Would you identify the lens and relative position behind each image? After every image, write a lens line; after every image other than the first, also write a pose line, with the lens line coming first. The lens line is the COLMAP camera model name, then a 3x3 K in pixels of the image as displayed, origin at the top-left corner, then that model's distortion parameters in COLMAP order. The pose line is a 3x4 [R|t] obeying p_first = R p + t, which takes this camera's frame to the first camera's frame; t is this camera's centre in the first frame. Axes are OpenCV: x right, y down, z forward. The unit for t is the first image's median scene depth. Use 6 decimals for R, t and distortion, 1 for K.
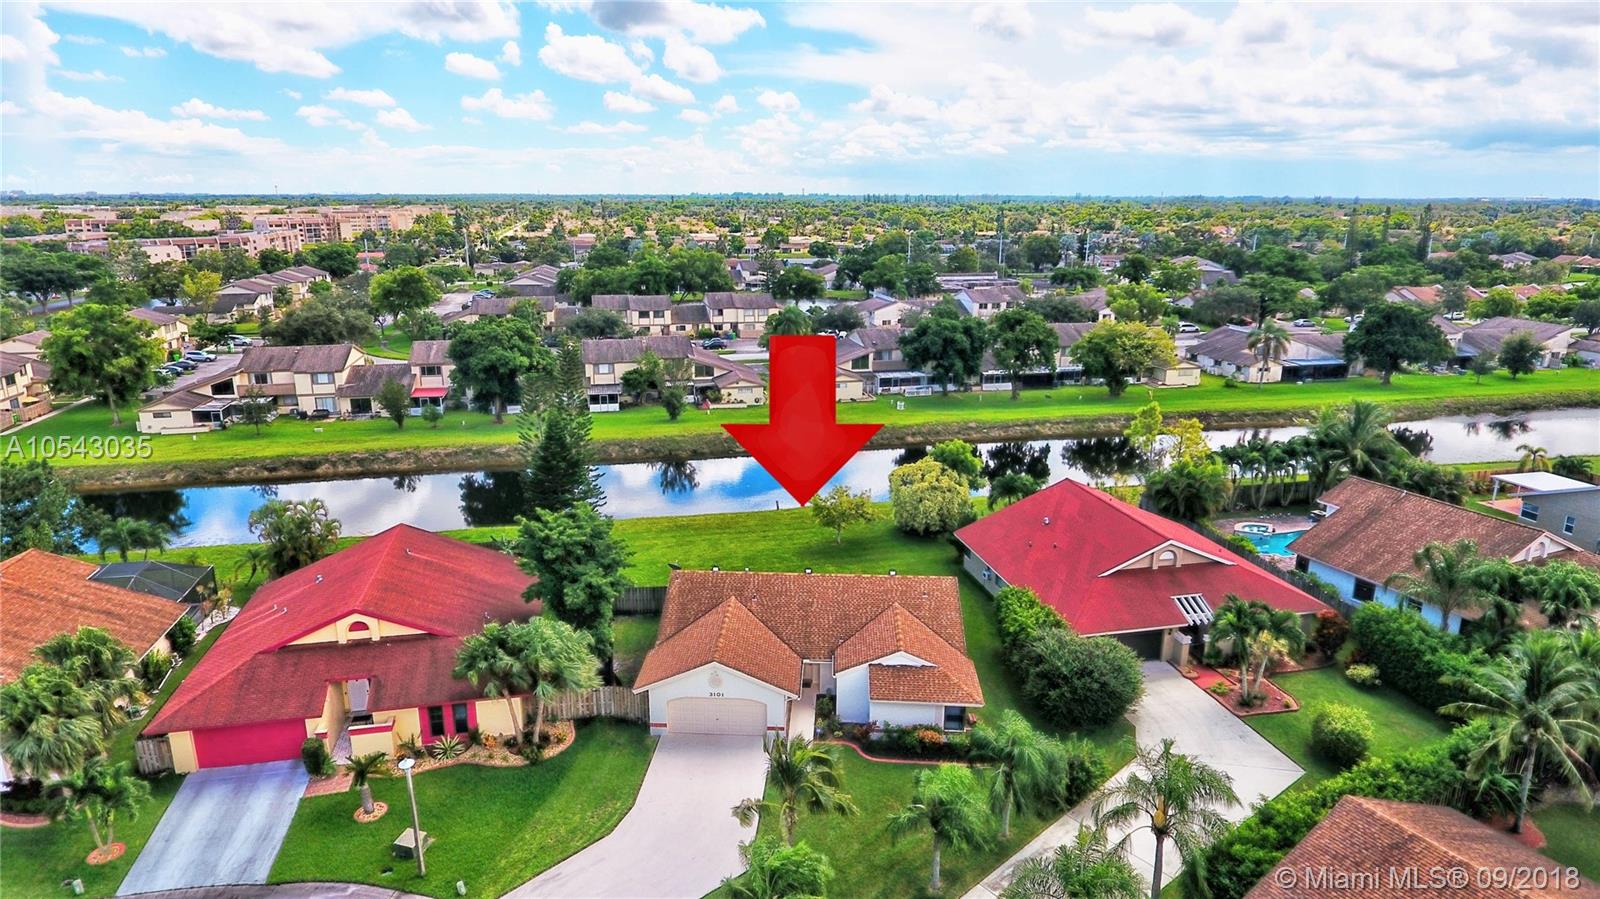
lens RADIAL K [[926.2, 0, 789.8], [0, 926.2, 445.6], [0, 0, 1]] dist [-0.008044, 0.001662]
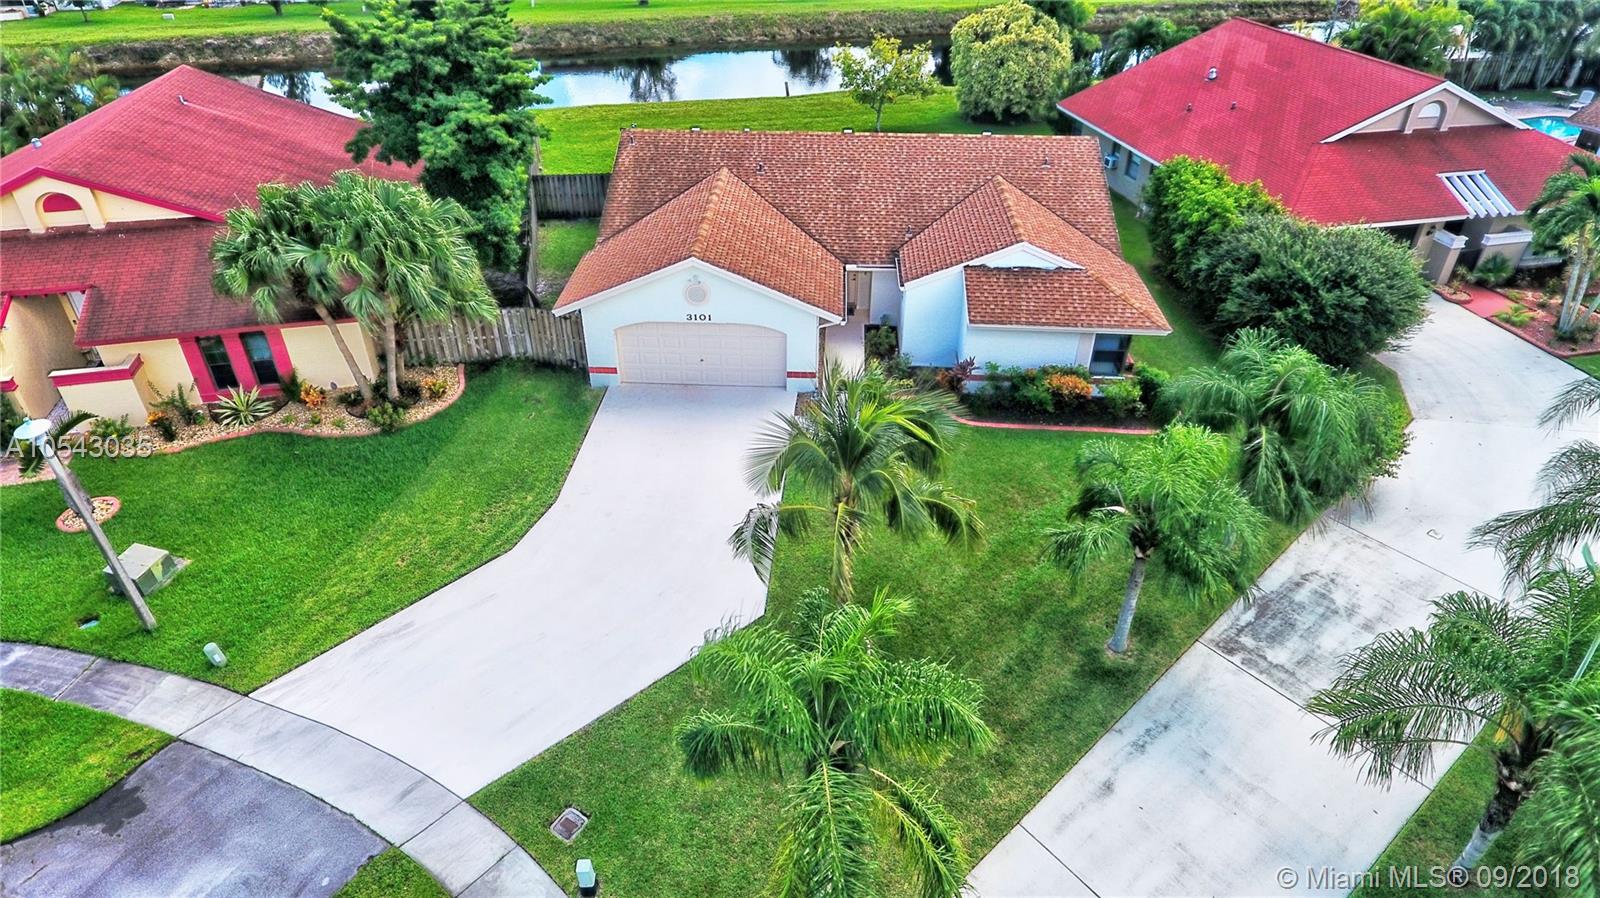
lens RADIAL K [[926.2, 0, 793.3], [0, 926.2, 441.8], [0, 0, 1]] dist [-0.008044, 0.001662]
pose [[0.999969, -0.002617, 0.007411, -0.024930], [0.000041, 0.944652, 0.328075, 0.152467], [-0.007860, -0.328064, 0.944623, 0.428101]]
